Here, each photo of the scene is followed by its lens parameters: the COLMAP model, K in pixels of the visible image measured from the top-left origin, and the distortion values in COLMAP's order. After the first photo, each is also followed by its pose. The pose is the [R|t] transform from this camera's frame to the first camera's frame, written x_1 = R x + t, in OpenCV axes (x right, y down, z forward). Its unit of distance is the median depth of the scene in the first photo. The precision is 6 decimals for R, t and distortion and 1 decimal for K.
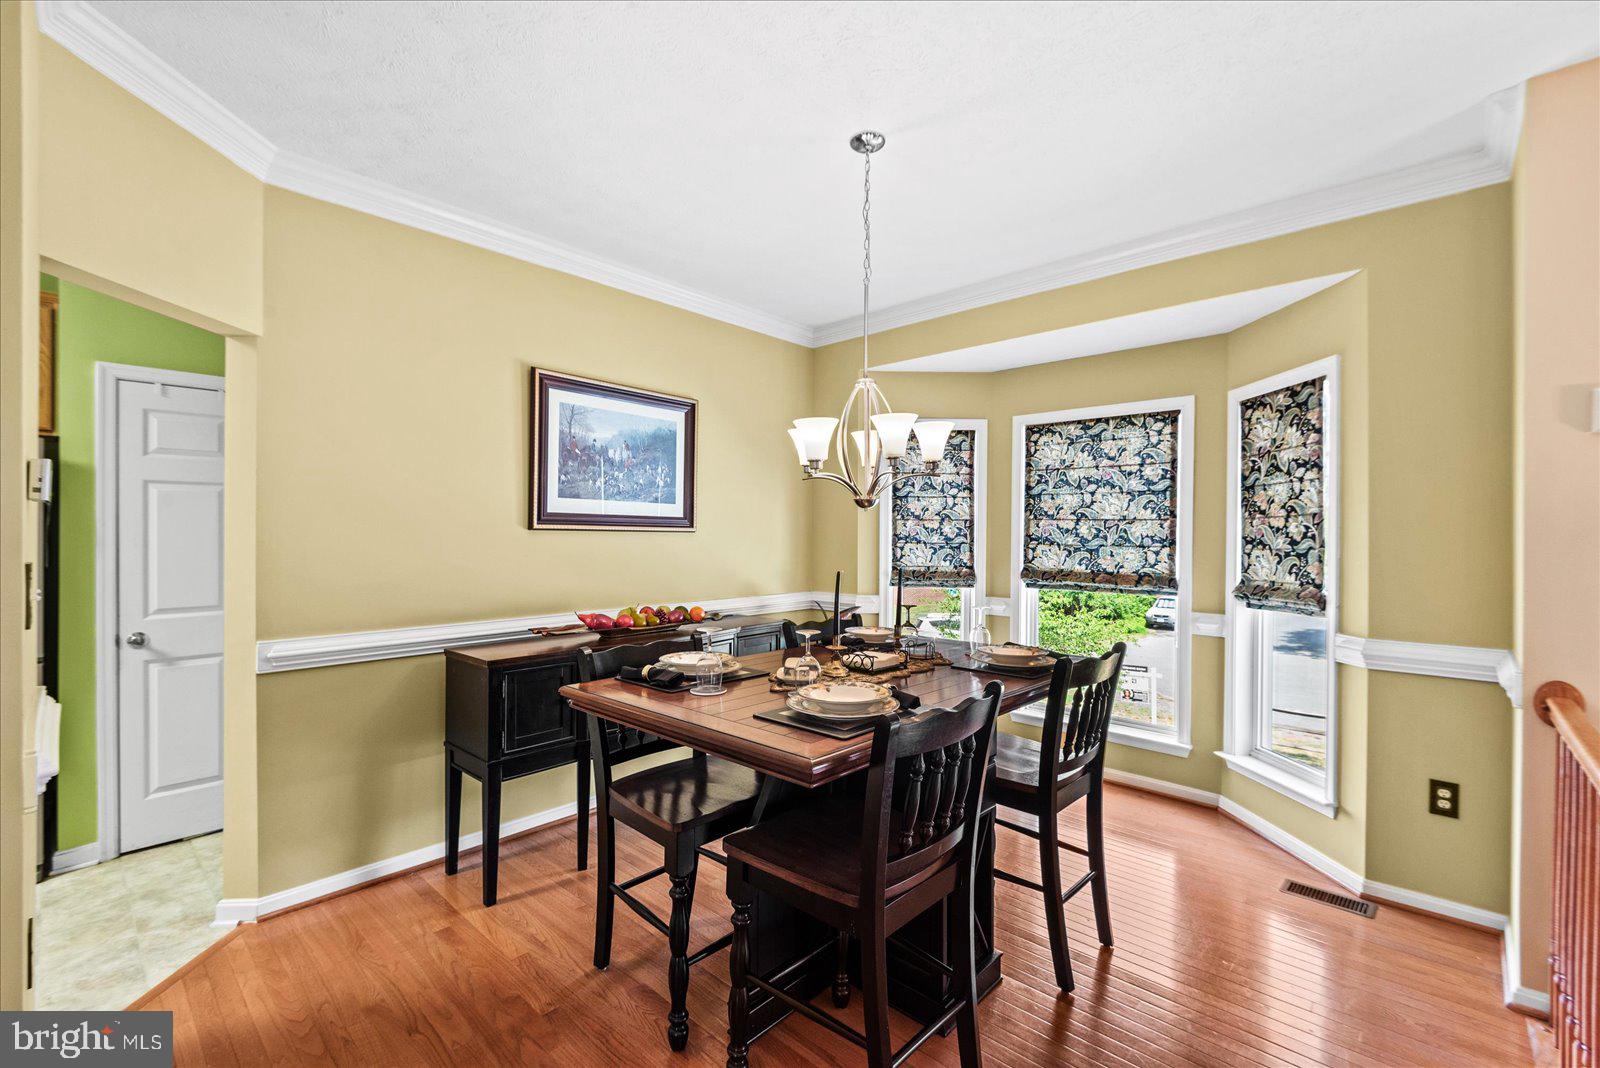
lens RADIAL K [[685.5, 0, 800.0], [0, 685.5, 534.0], [0, 0, 1]] dist [0.021875, -0.013616]
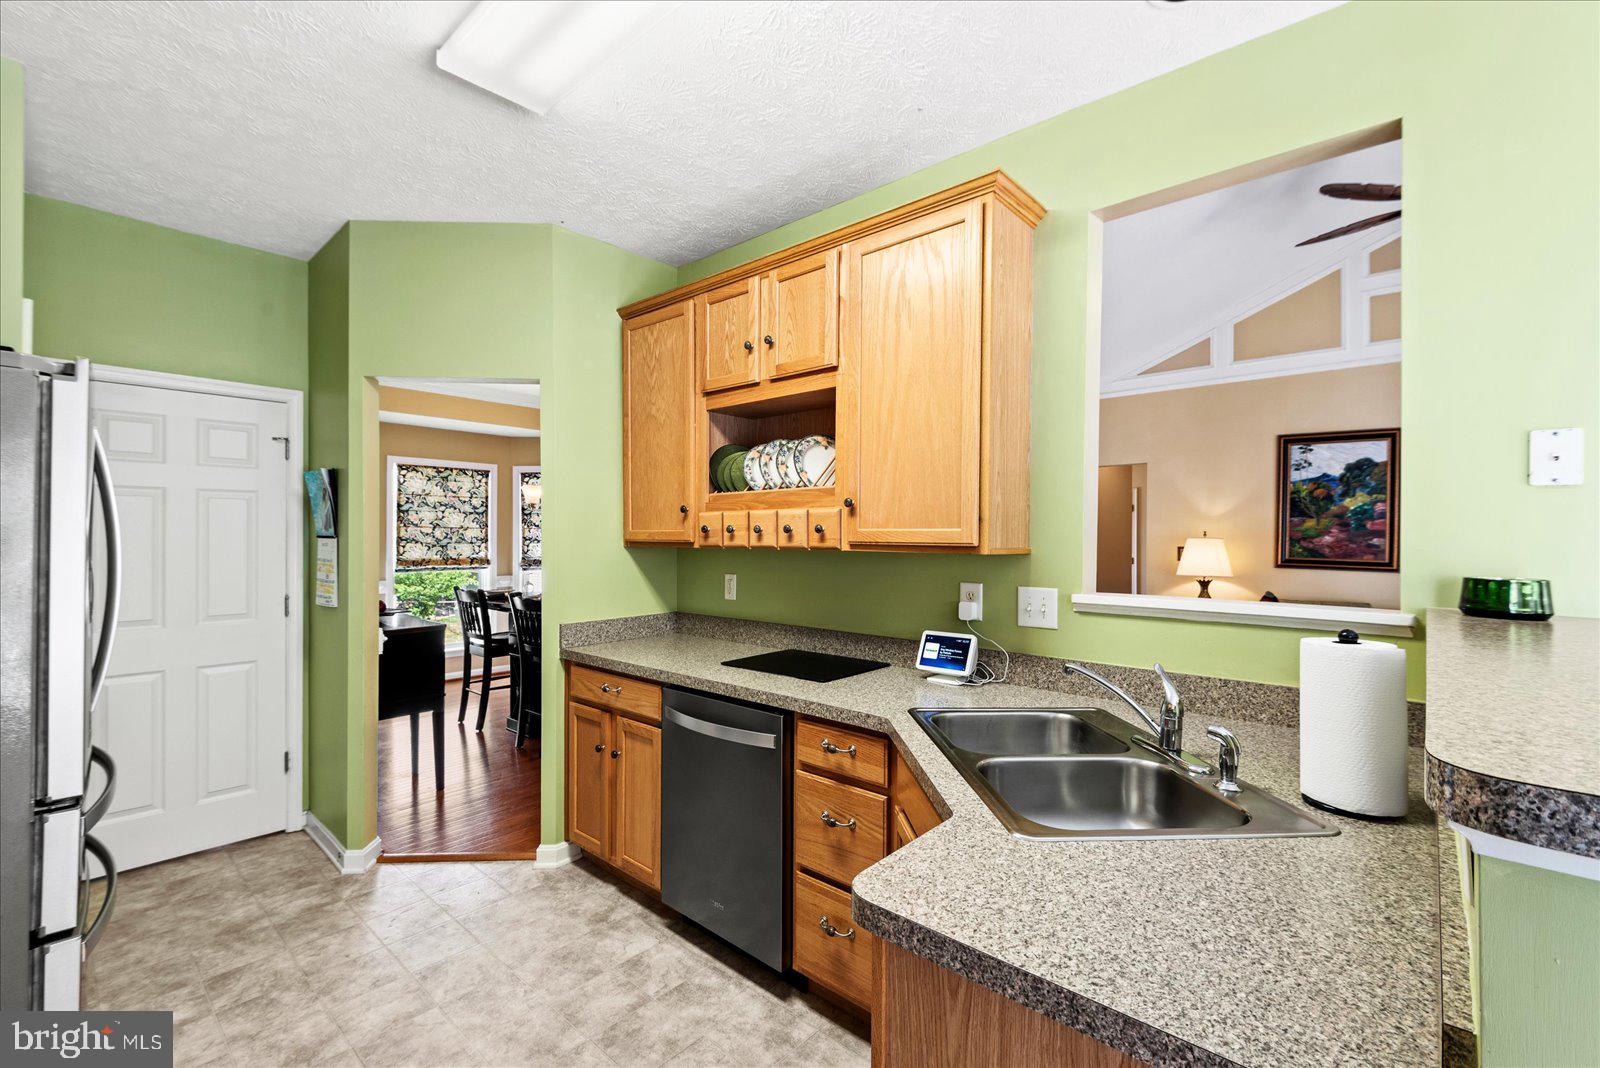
lens RADIAL K [[685.5, 0, 800.0], [0, 685.5, 534.0], [0, 0, 1]] dist [0.021875, -0.013616]
pose [[-0.022637, -0.002354, 0.999741, -1.269813], [0.002301, 0.999994, 0.002407, -0.007104], [-0.999741, 0.002354, -0.022631, 0.173059]]
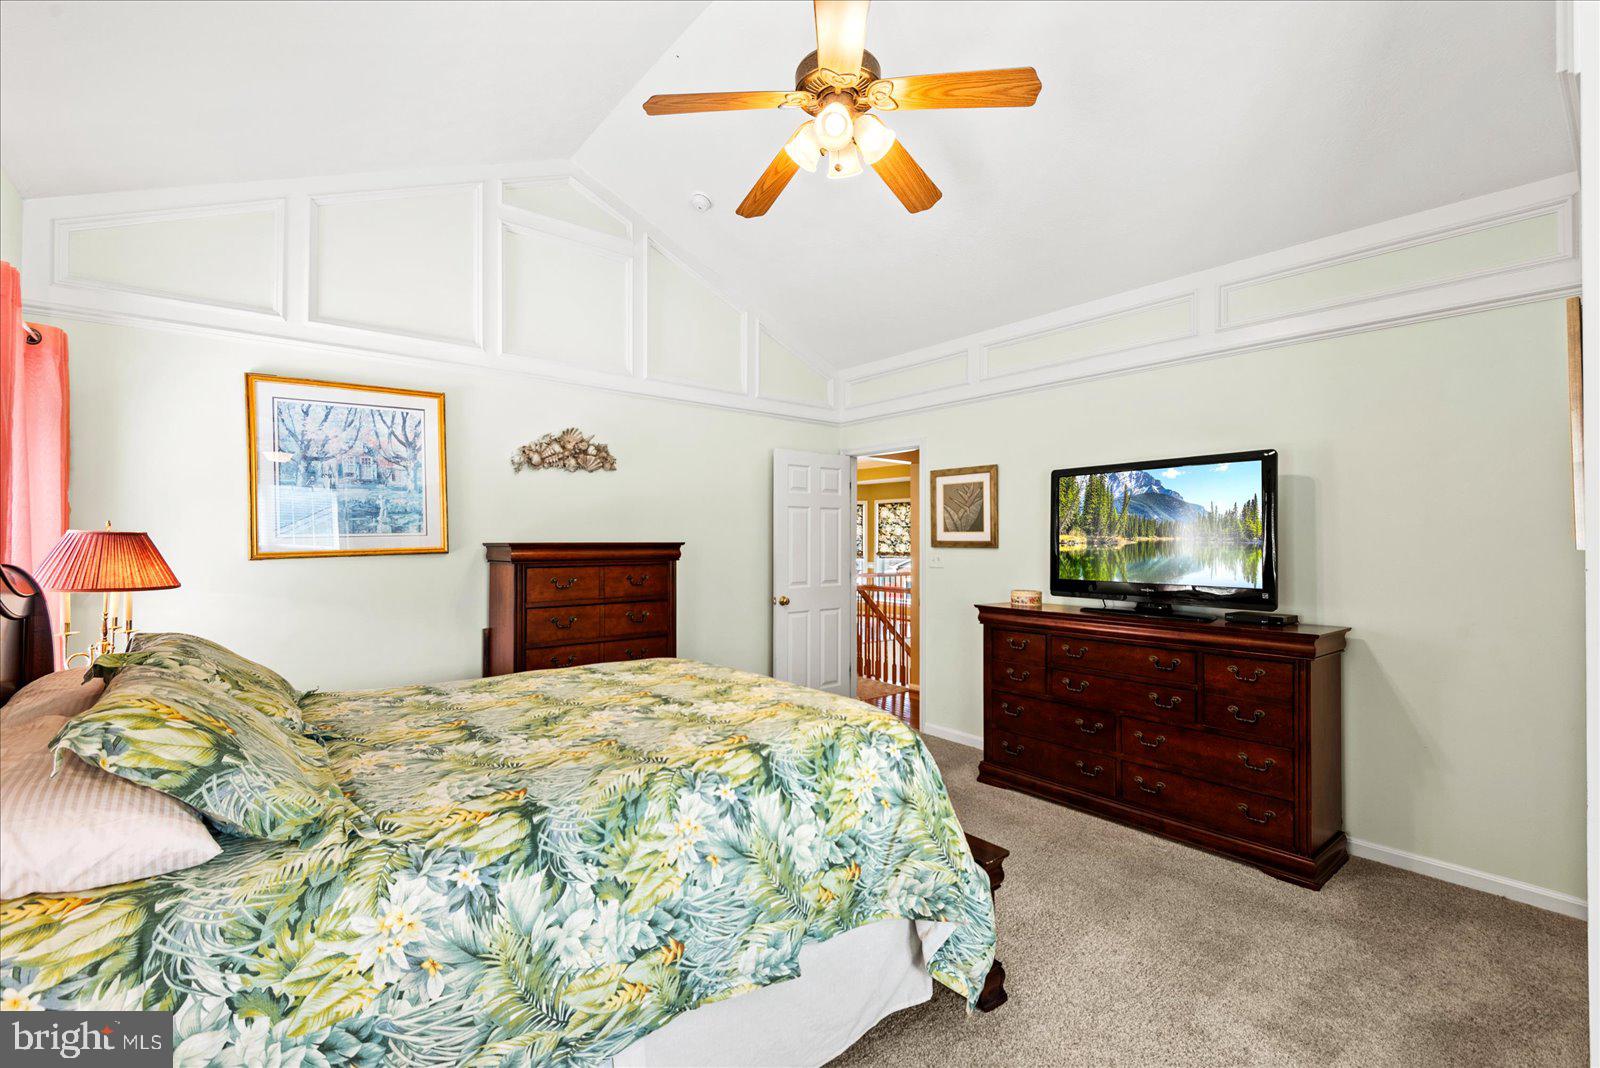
lens RADIAL K [[689.4, 0, 800.5], [0, 689.4, 544.4], [0, 0, 1]] dist [0.024135, -0.000093]
pose [[0.989585, -0.005373, -0.143846, 0.455741], [0.005282, 0.999986, -0.001015, 0.020747], [0.143850, 0.000245, 0.989600, -2.140775]]
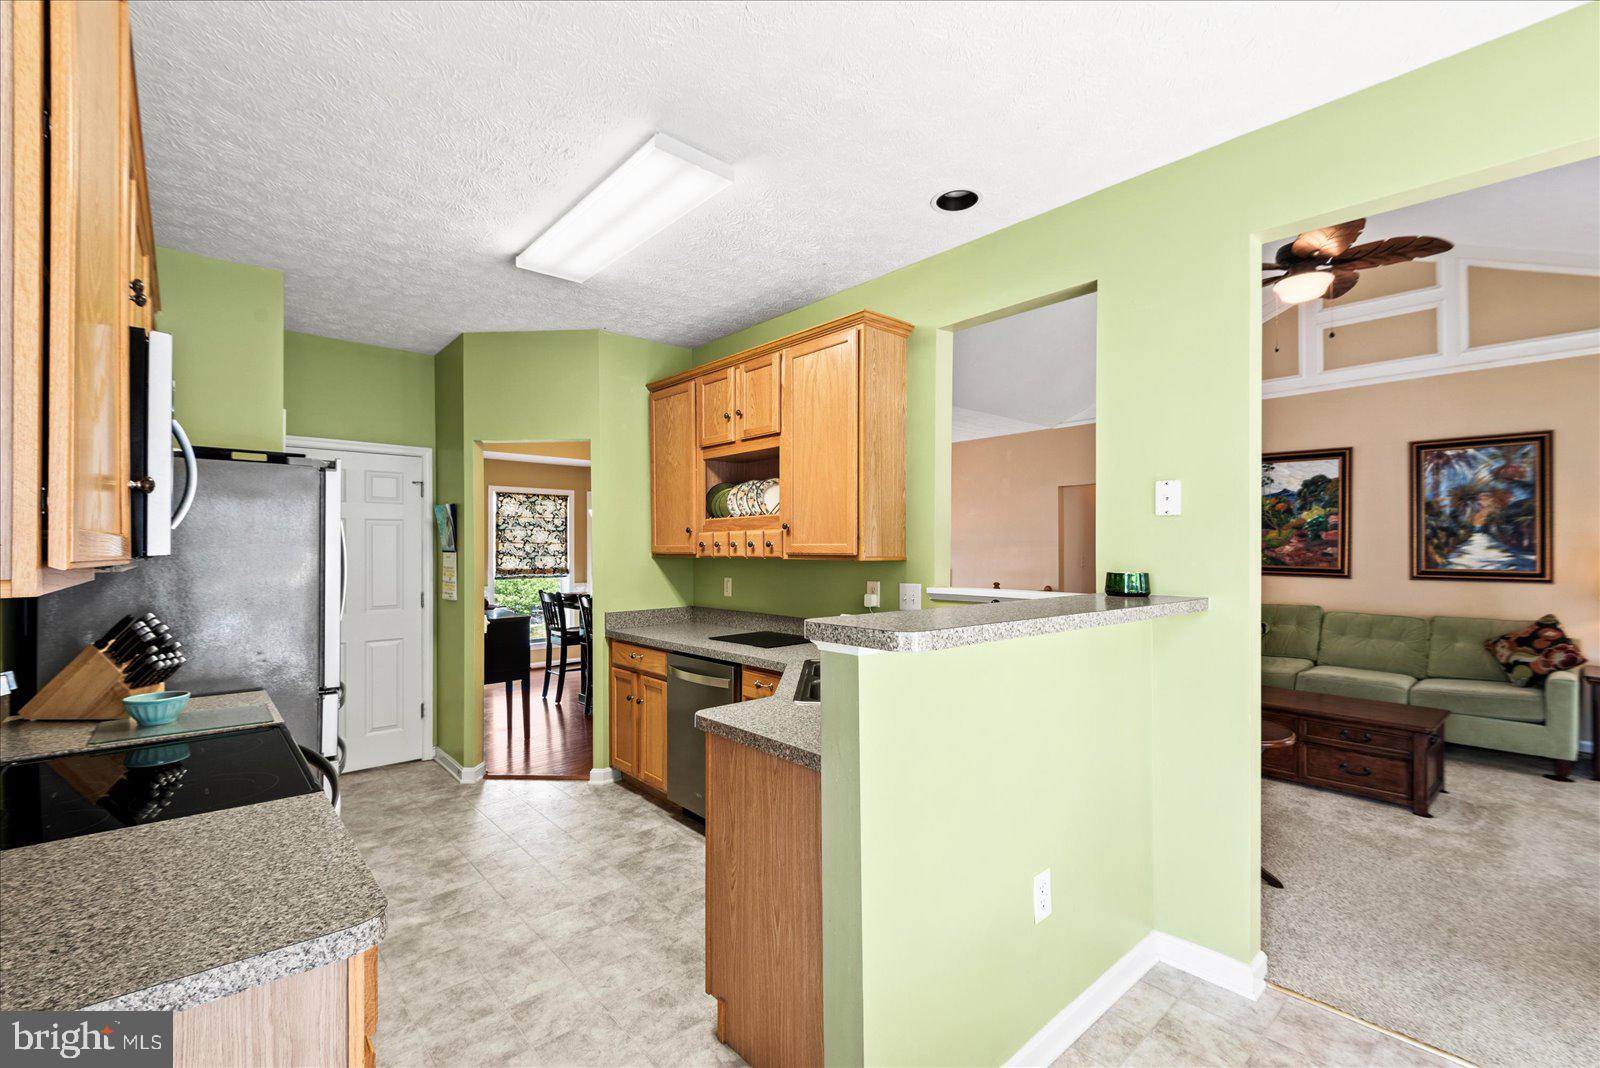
lens RADIAL K [[689.4, 0, 800.5], [0, 689.4, 544.4], [0, 0, 1]] dist [0.024135, -0.000093]
pose [[0.092251, -0.000217, 0.995736, -1.543155], [0.008843, 0.999961, -0.000601, -0.008893], [-0.995697, 0.008861, 0.092249, 0.020665]]
